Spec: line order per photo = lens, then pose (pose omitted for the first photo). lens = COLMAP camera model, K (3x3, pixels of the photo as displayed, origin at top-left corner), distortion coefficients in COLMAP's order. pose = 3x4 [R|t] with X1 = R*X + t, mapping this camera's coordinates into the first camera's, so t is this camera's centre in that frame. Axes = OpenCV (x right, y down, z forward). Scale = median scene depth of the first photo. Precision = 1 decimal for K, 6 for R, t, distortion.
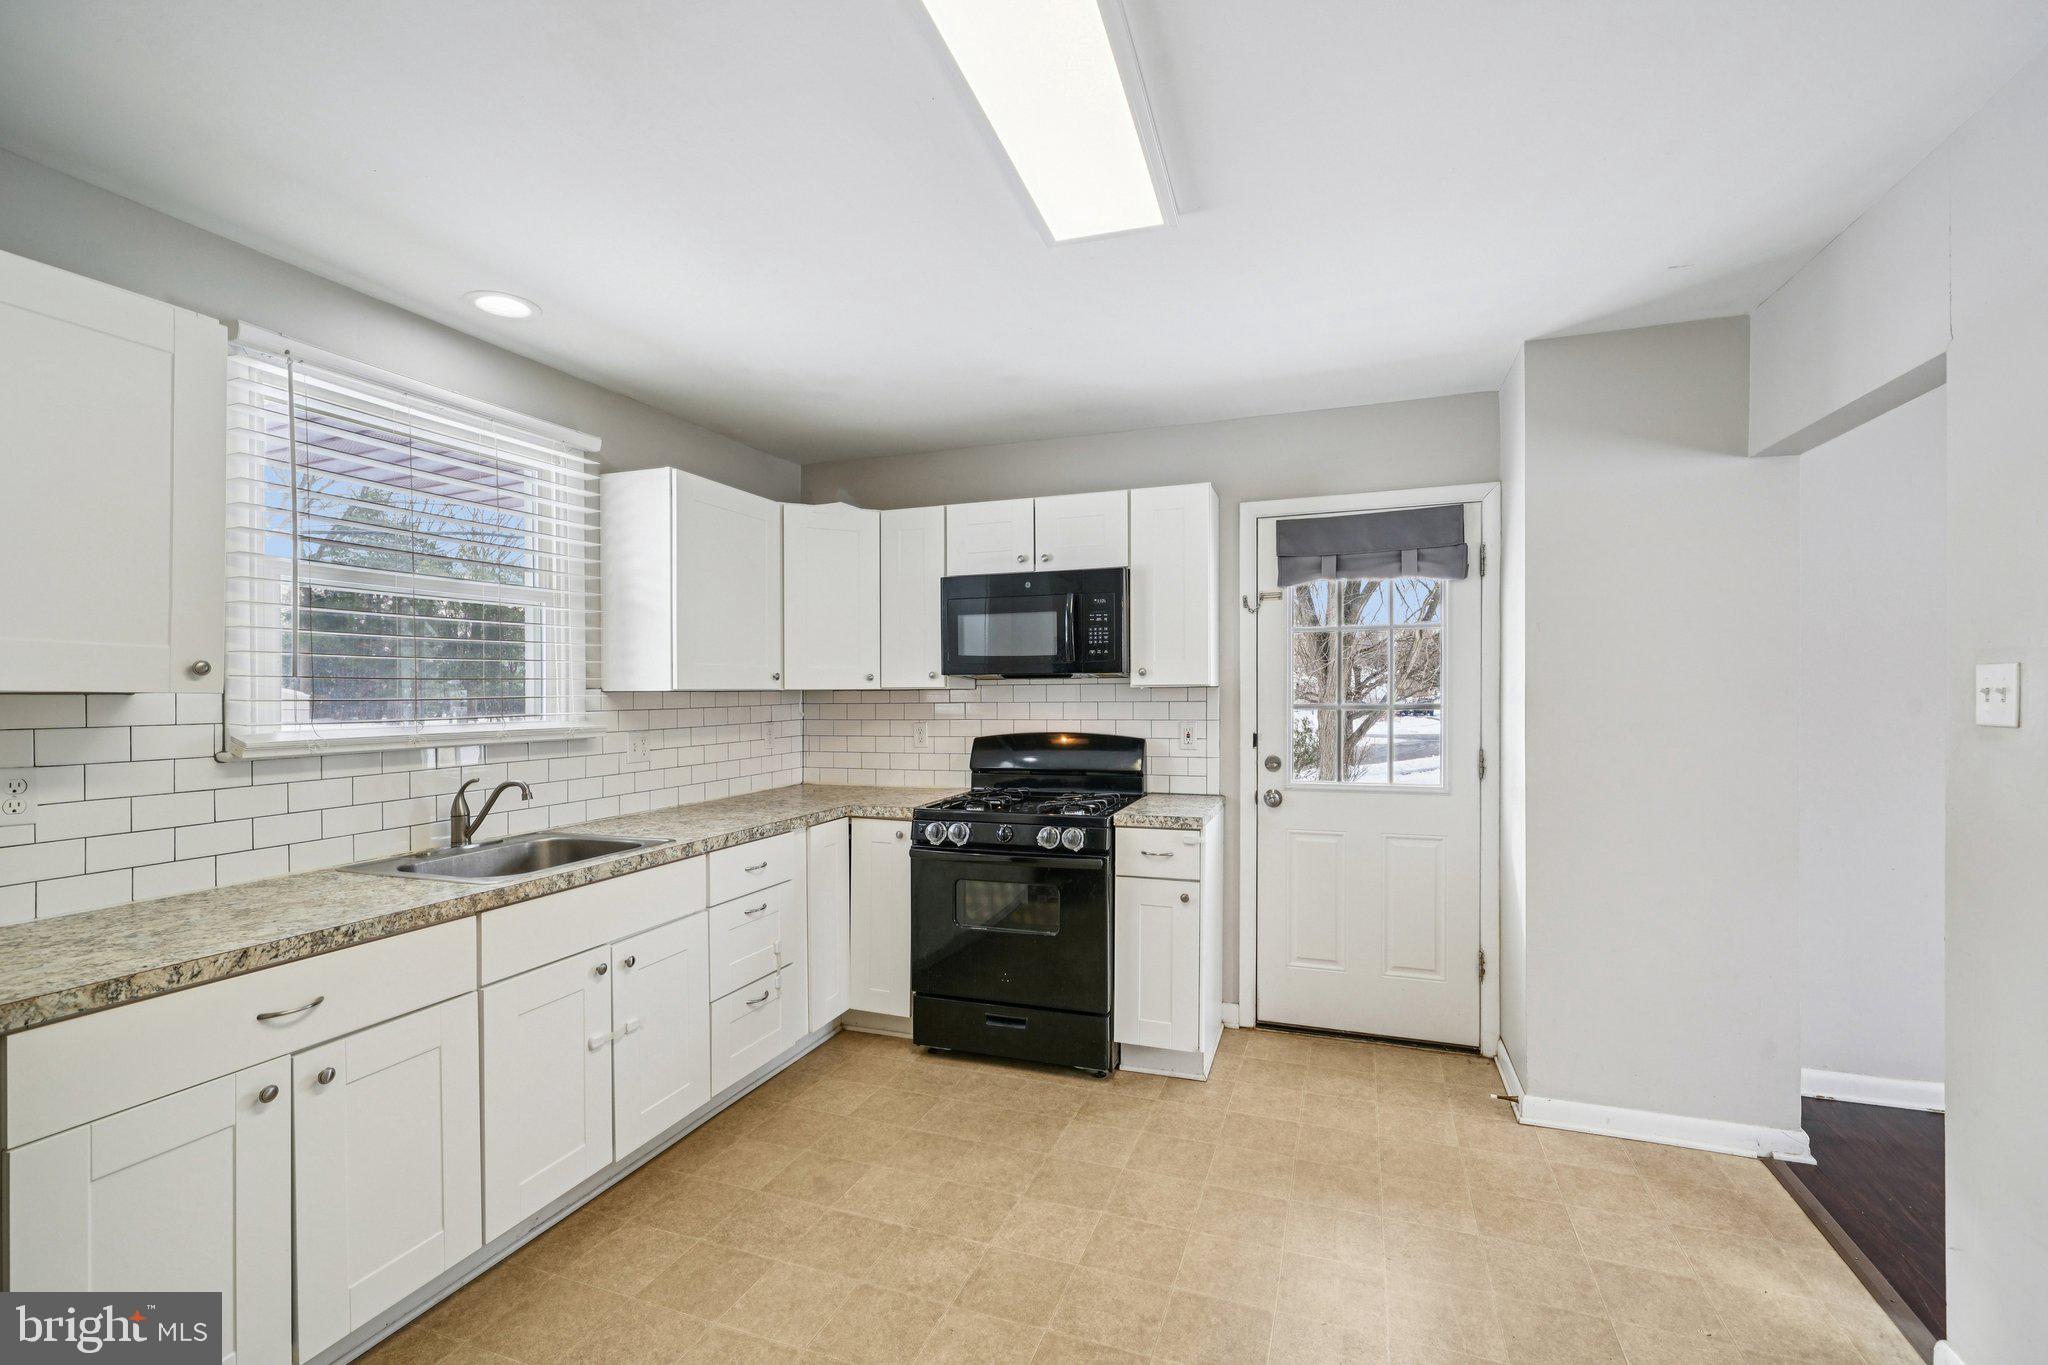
lens RADIAL K [[891.3, 0, 1016.5], [0, 891.3, 689.6], [0, 0, 1]] dist [-0.003251, -0.000562]
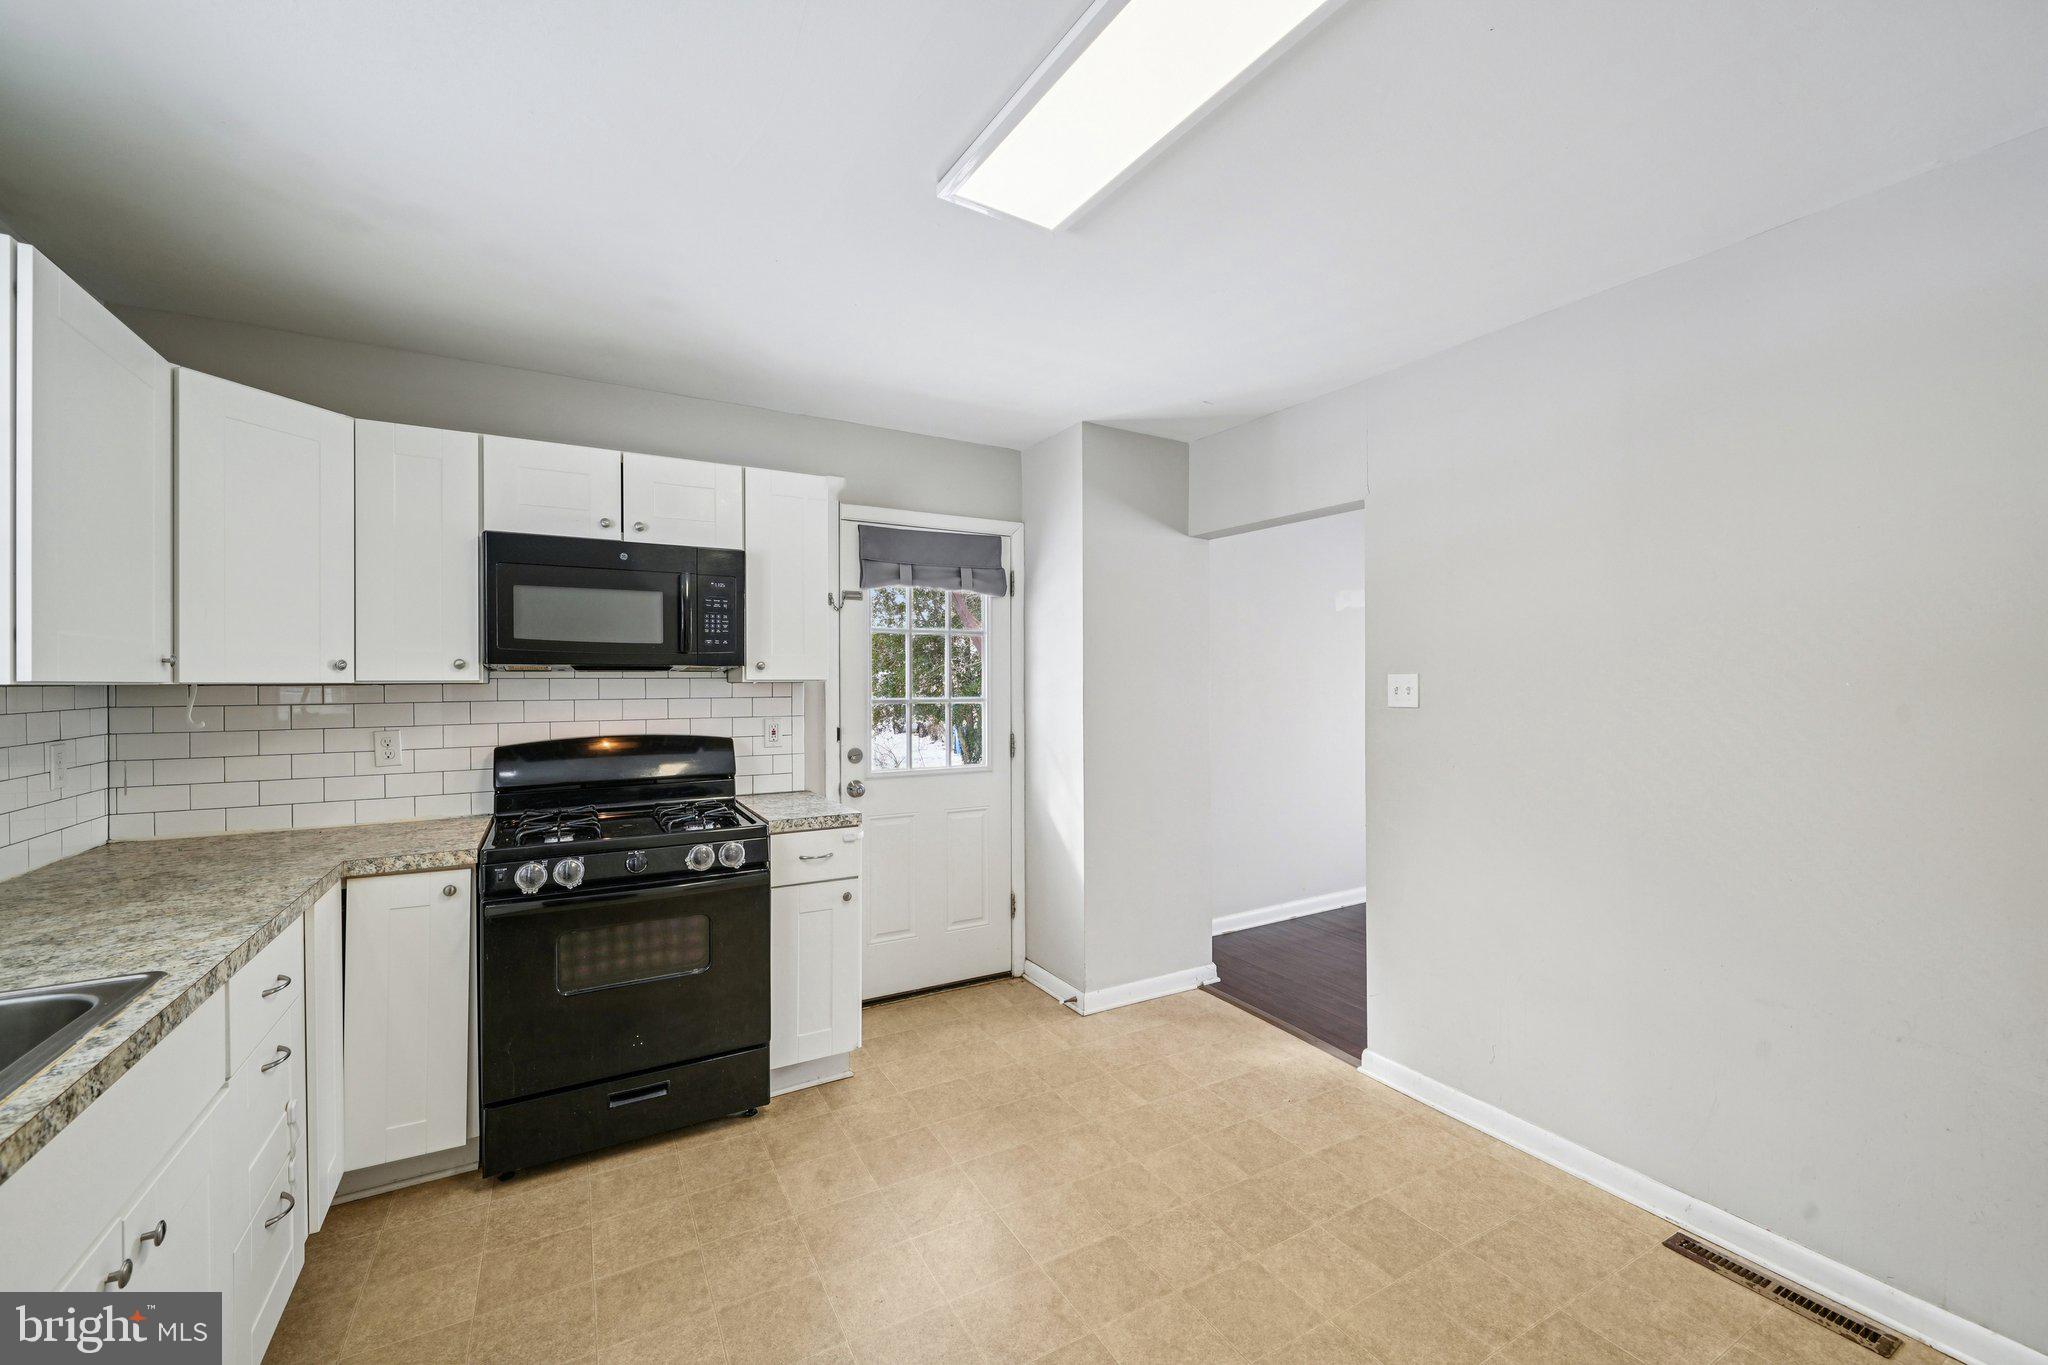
lens RADIAL K [[808.1, 0, 1013.4], [0, 808.1, 685.3], [0, 0, 1]] dist [-0.006175, -0.000083]
pose [[0.640508, 0.003449, 0.767944, -0.337425], [-0.000750, 0.999992, -0.003865, 0.003642], [-0.767951, 0.001900, 0.640505, 0.255439]]
